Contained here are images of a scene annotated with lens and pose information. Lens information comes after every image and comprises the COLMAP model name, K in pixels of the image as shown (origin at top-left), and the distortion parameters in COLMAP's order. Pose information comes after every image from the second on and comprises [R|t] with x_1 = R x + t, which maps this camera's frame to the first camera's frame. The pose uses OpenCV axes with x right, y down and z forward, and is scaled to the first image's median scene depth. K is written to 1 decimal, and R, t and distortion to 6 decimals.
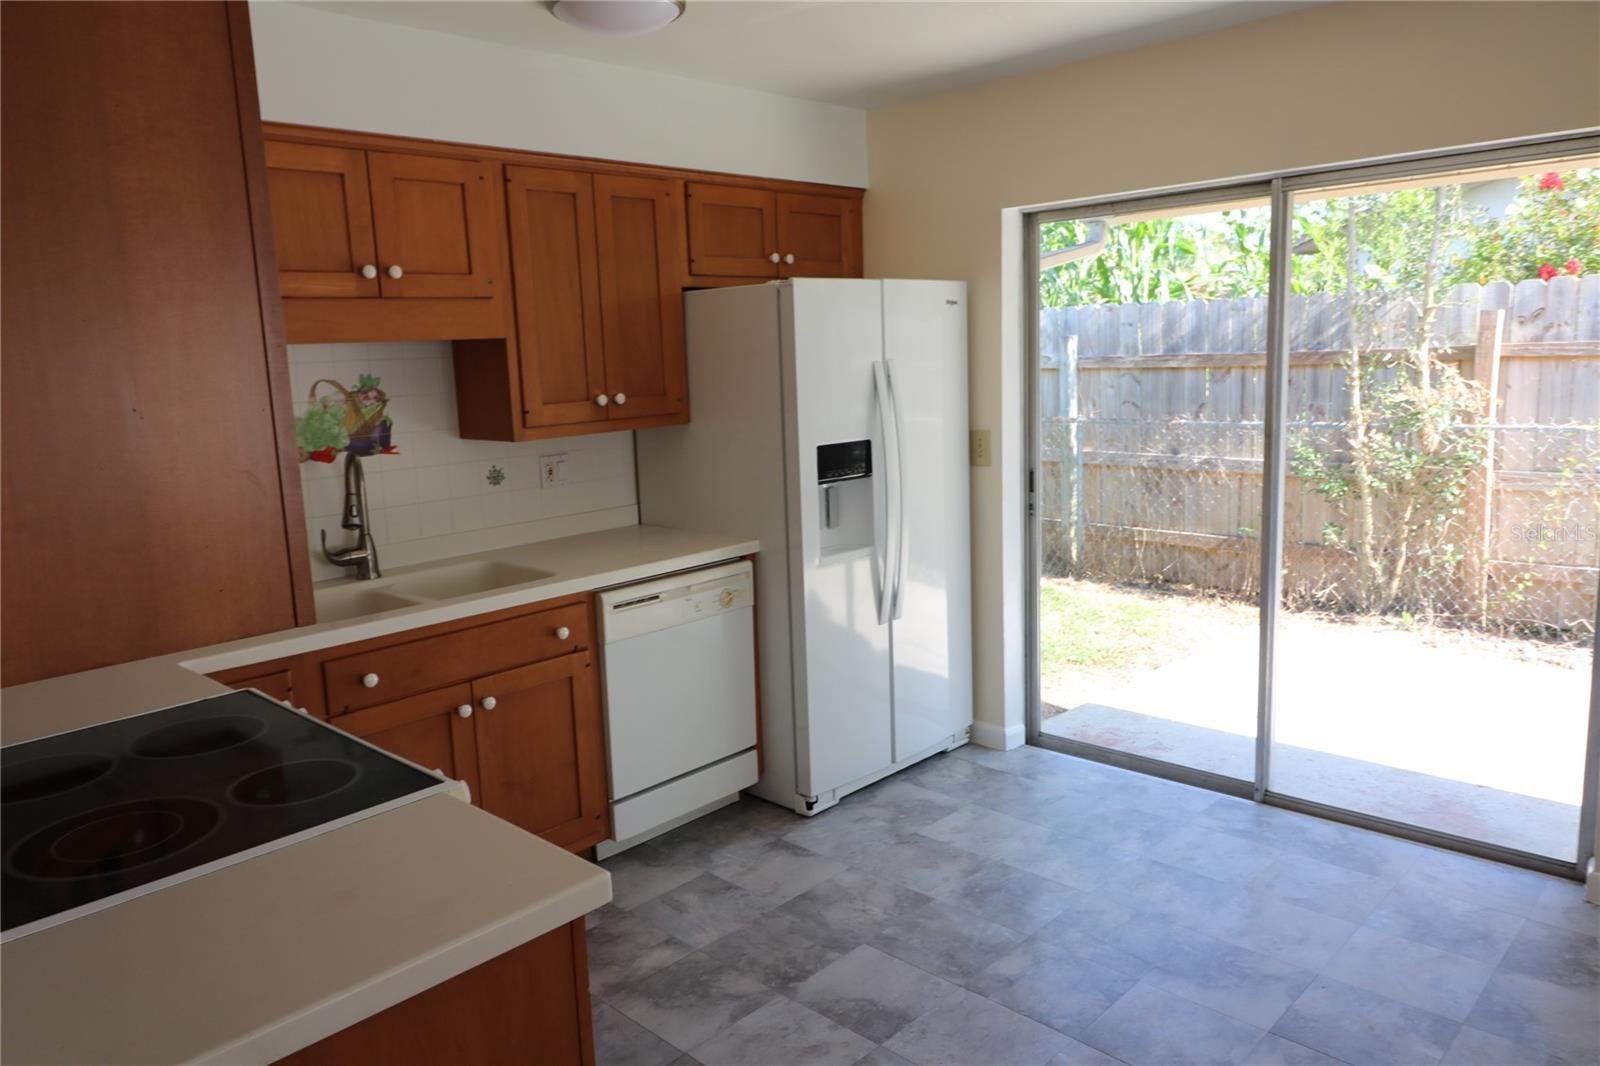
lens RADIAL K [[1110.7, 0, 788.1], [0, 1110.7, 526.9], [0, 0, 1]] dist [0.012399, -0.011518]
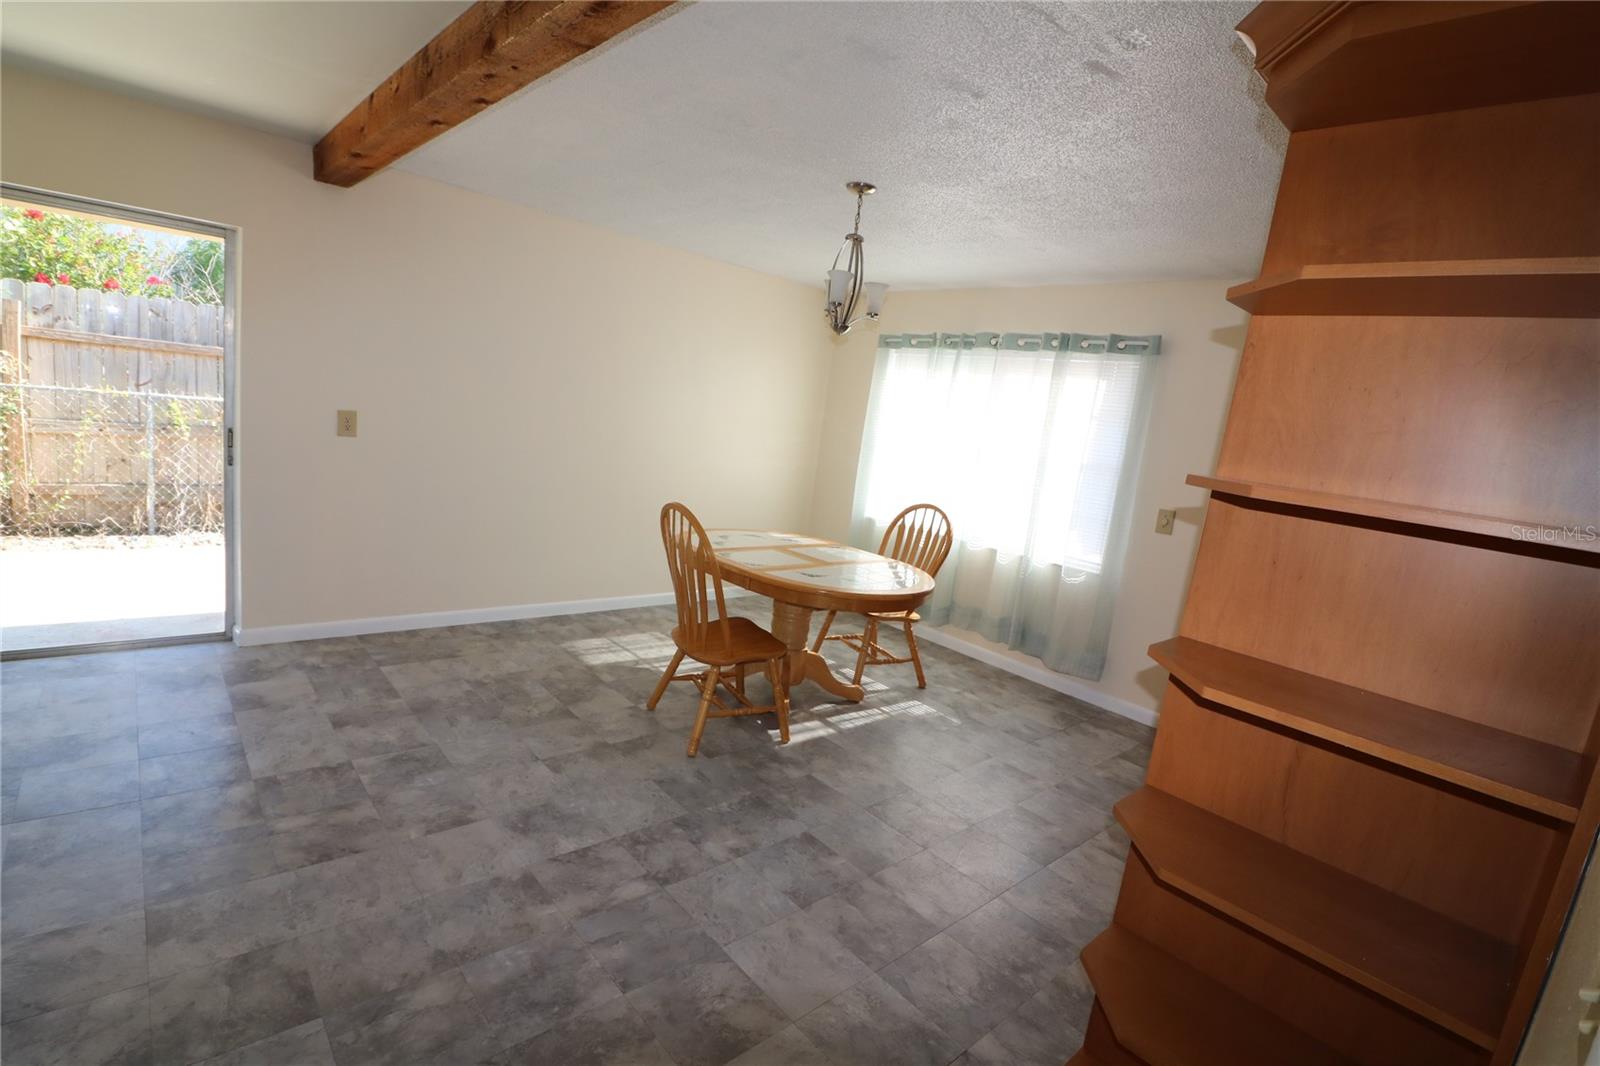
lens RADIAL K [[739.5, 0, 783.4], [0, 739.5, 542.2], [0, 0, 1]] dist [-0.010428, -0.005508]
pose [[0.070053, -0.131614, 0.988823, -0.371468], [0.034975, 0.990973, 0.129423, 0.031583], [-0.996930, 0.025518, 0.074024, -0.003116]]
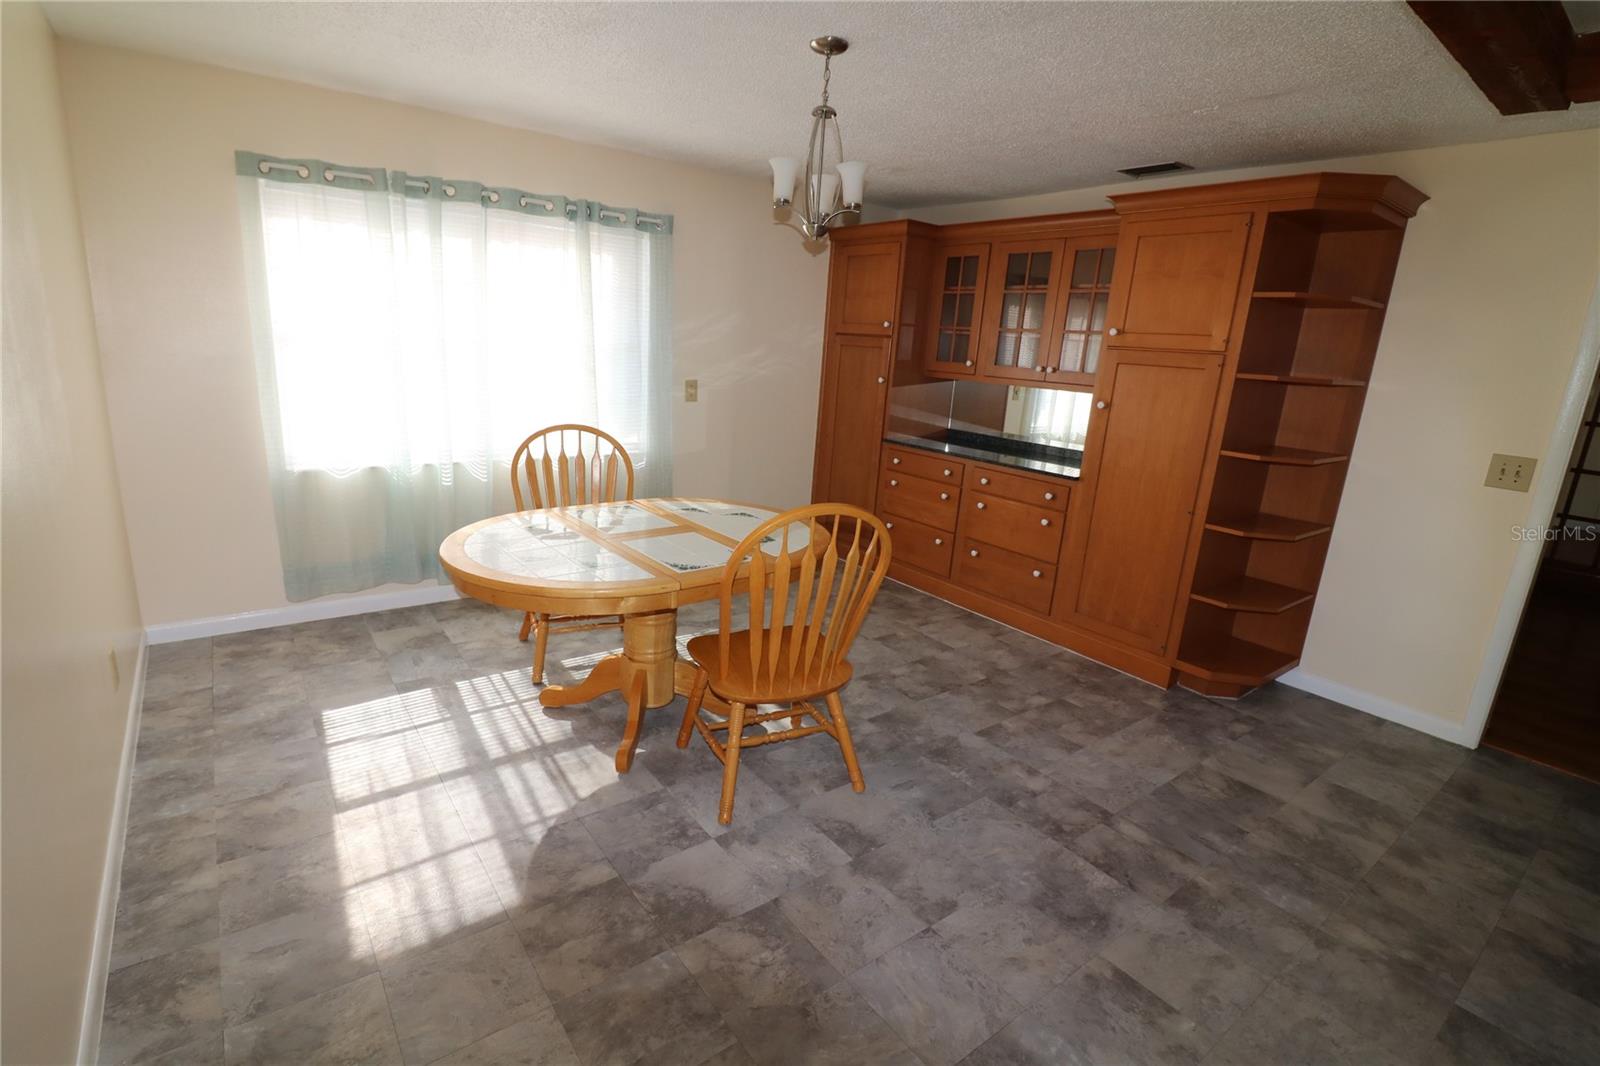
lens RADIAL K [[739.5, 0, 785.6], [0, 739.5, 526.1], [0, 0, 1]] dist [-0.010428, -0.005508]
pose [[-0.987766, -0.061396, 0.143347, 0.505231], [-0.000511, 0.920503, 0.390736, -0.132134], [-0.155941, 0.385883, -0.909273, 0.796686]]
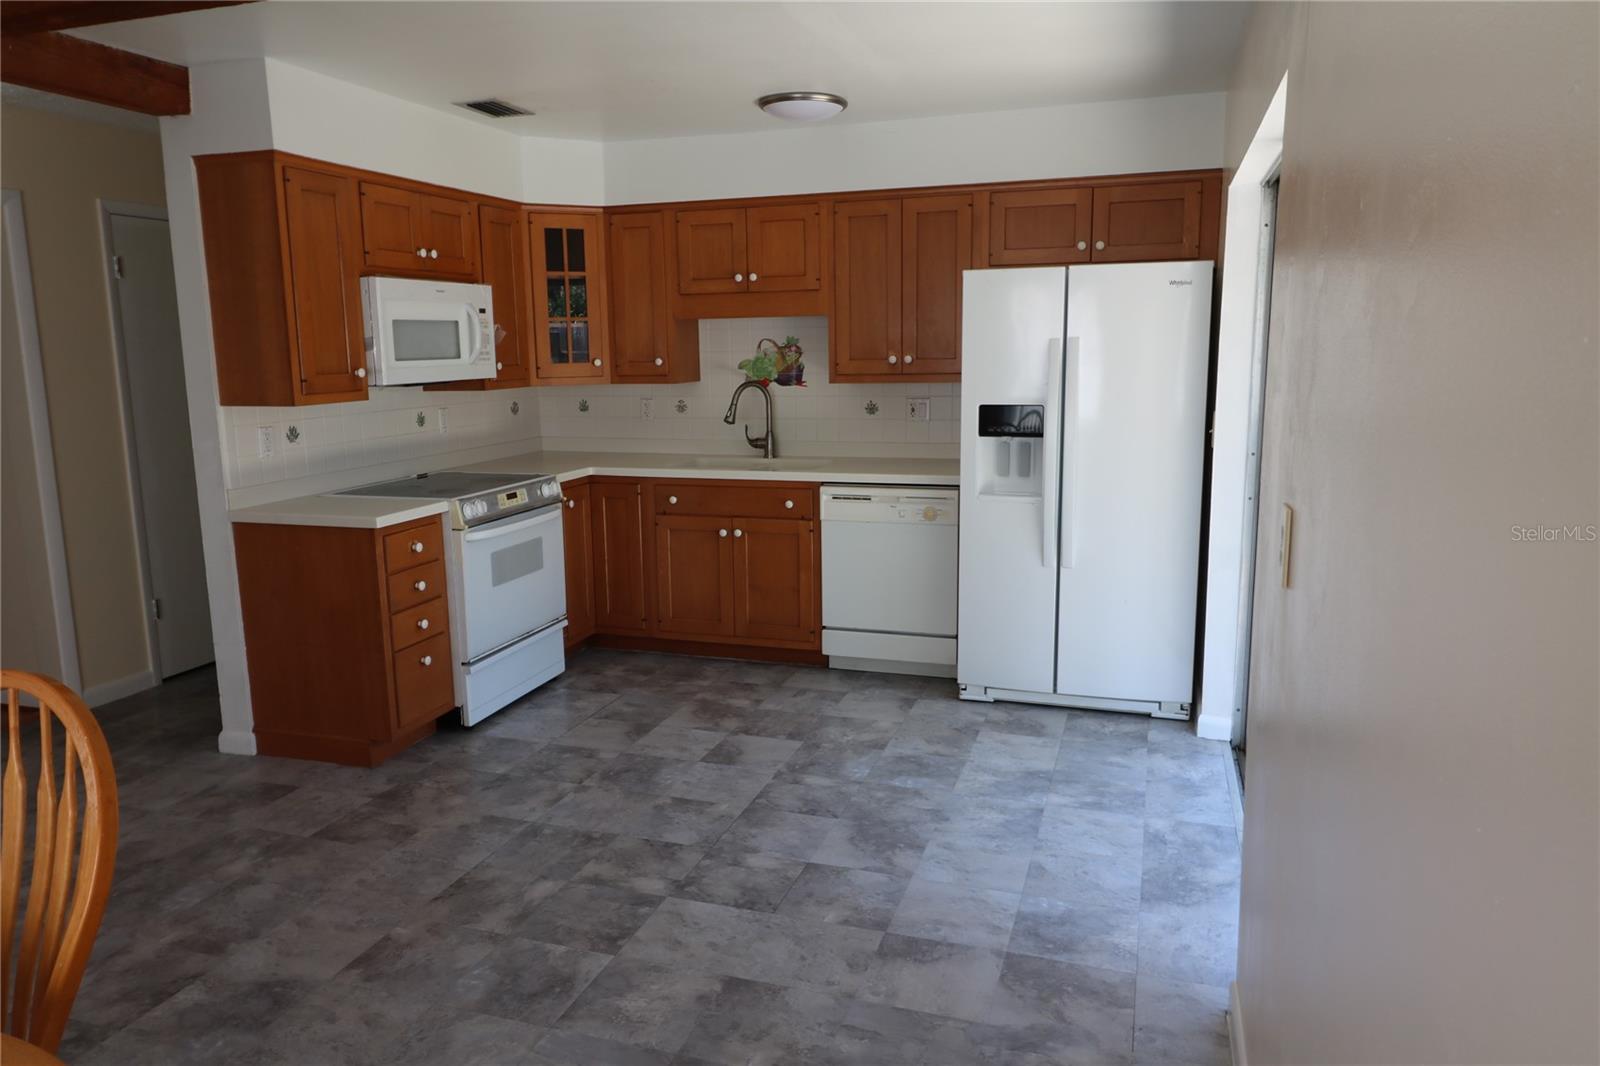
lens RADIAL K [[1110.7, 0, 786.4], [0, 1110.7, 528.4], [0, 0, 1]] dist [0.012399, -0.011518]
pose [[0.429121, 0.182816, -0.884553, 1.122201], [-0.146263, 0.980443, 0.131678, -0.073250], [0.891326, 0.072872, 0.447468, 0.273500]]
